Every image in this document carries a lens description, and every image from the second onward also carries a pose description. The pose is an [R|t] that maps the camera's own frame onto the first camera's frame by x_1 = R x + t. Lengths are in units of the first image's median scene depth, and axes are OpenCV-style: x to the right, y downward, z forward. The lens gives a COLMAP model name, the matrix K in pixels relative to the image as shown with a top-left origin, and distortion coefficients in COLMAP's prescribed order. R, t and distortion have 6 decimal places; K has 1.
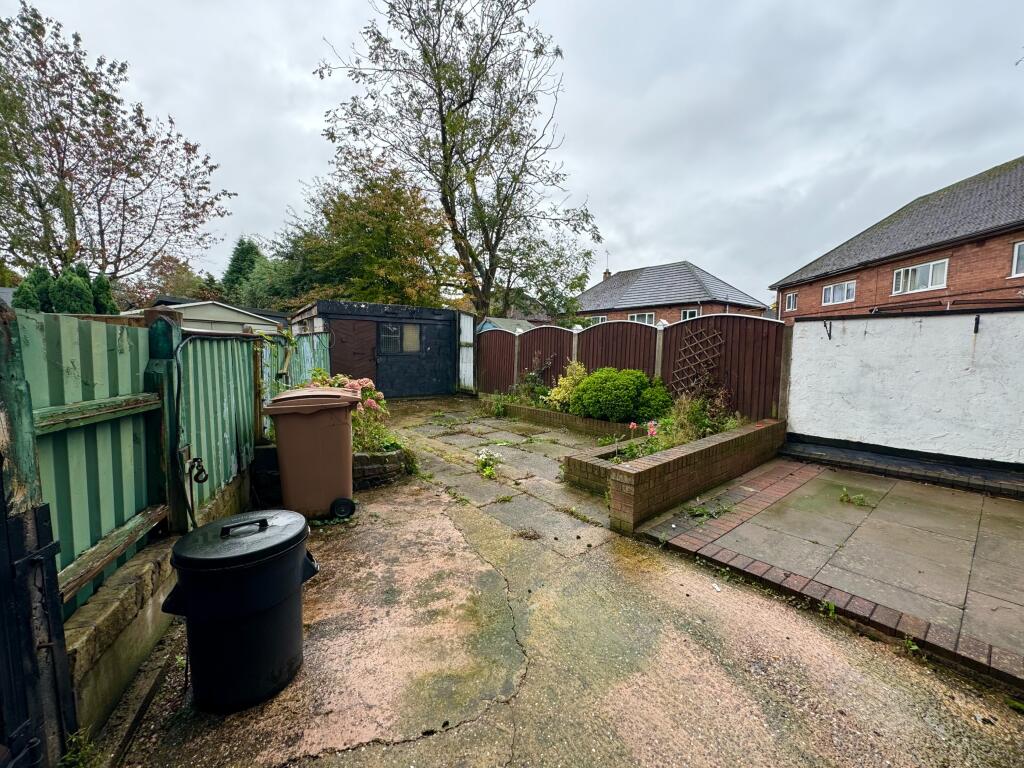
lens RADIAL K [[408.8, 0, 512.4], [0, 408.8, 381.5], [0, 0, 1]] dist [-0.003047, 0.000756]
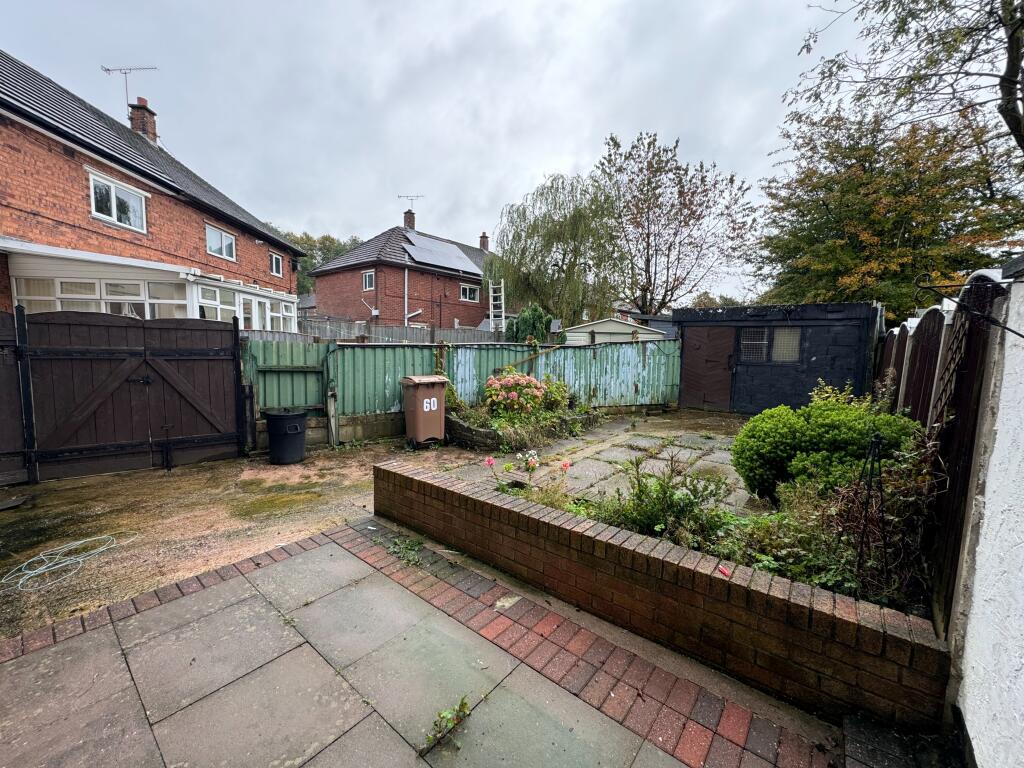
lens RADIAL K [[408.8, 0, 512.4], [0, 408.8, 381.5], [0, 0, 1]] dist [-0.003047, 0.000756]
pose [[0.201303, 0.085617, -0.975780, 0.480000], [-0.098722, 0.992874, 0.066750, -0.040200], [0.974541, 0.082894, 0.208321, 0.364638]]
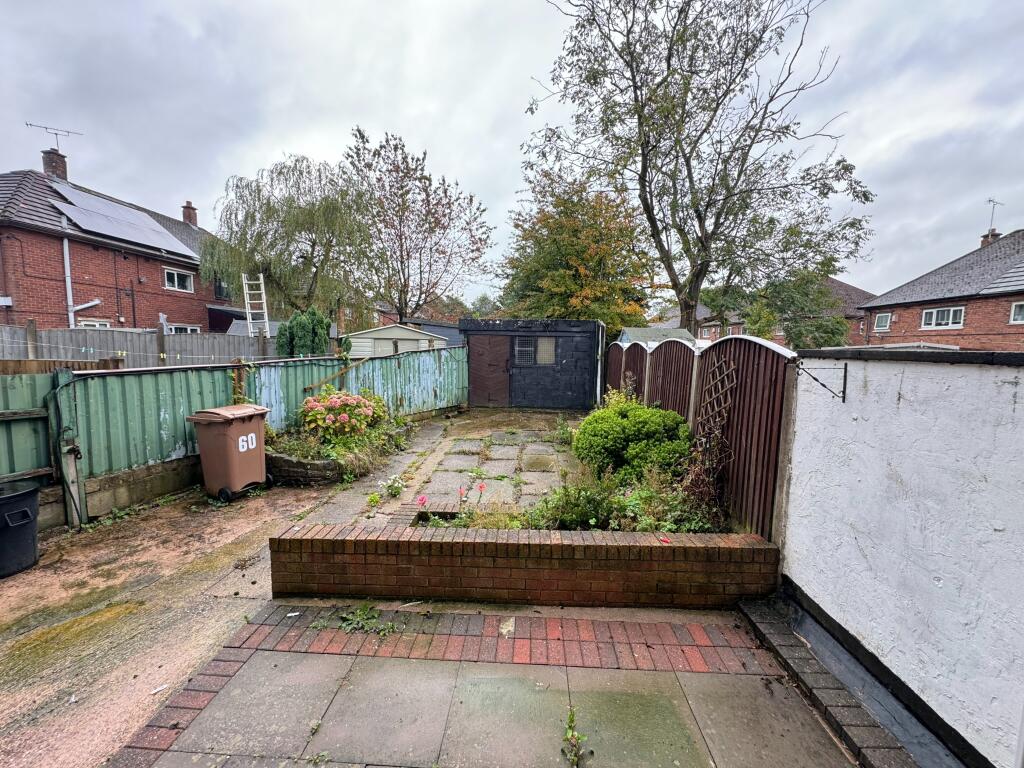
lens RADIAL K [[408.8, 0, 512.4], [0, 408.8, 381.5], [0, 0, 1]] dist [-0.003047, 0.000756]
pose [[0.740575, 0.065125, -0.668811, 0.420233], [-0.062253, 0.997662, 0.028214, -0.060165], [0.669084, 0.020740, 0.742897, 0.219862]]
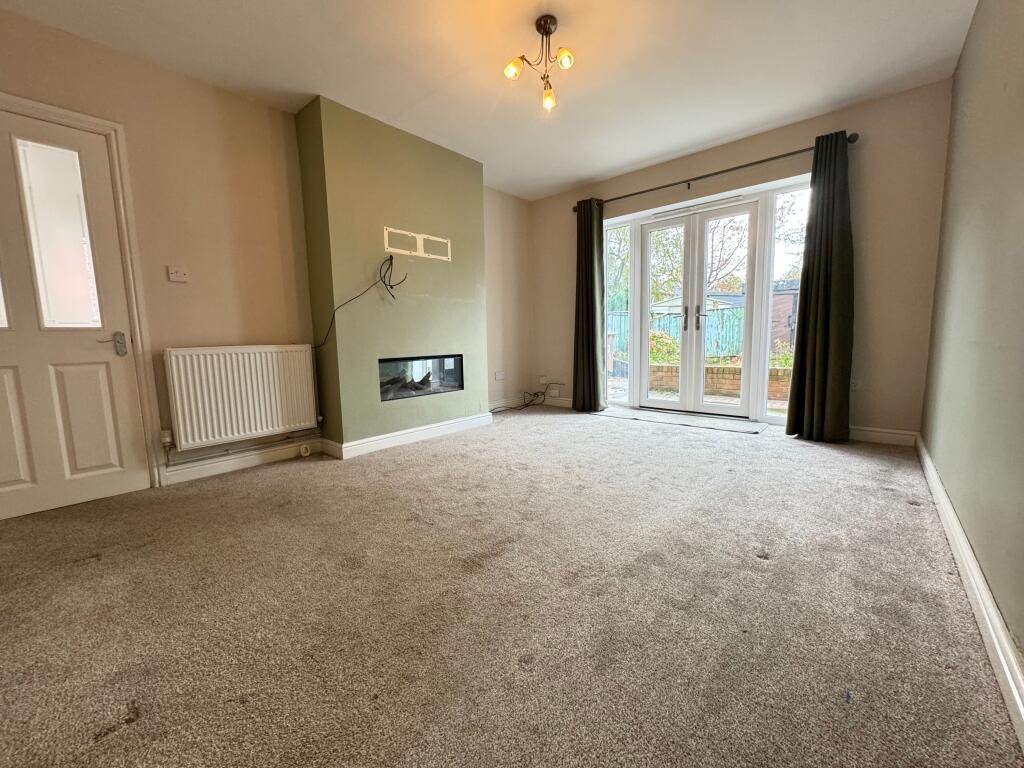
lens RADIAL K [[408.8, 0, 512.4], [0, 408.8, 381.5], [0, 0, 1]] dist [-0.003047, 0.000756]
pose [[0.160891, 0.102401, -0.981646, 0.780759], [-0.058088, 0.993861, 0.094155, 0.046804], [0.985261, 0.041873, 0.165852, -0.003618]]
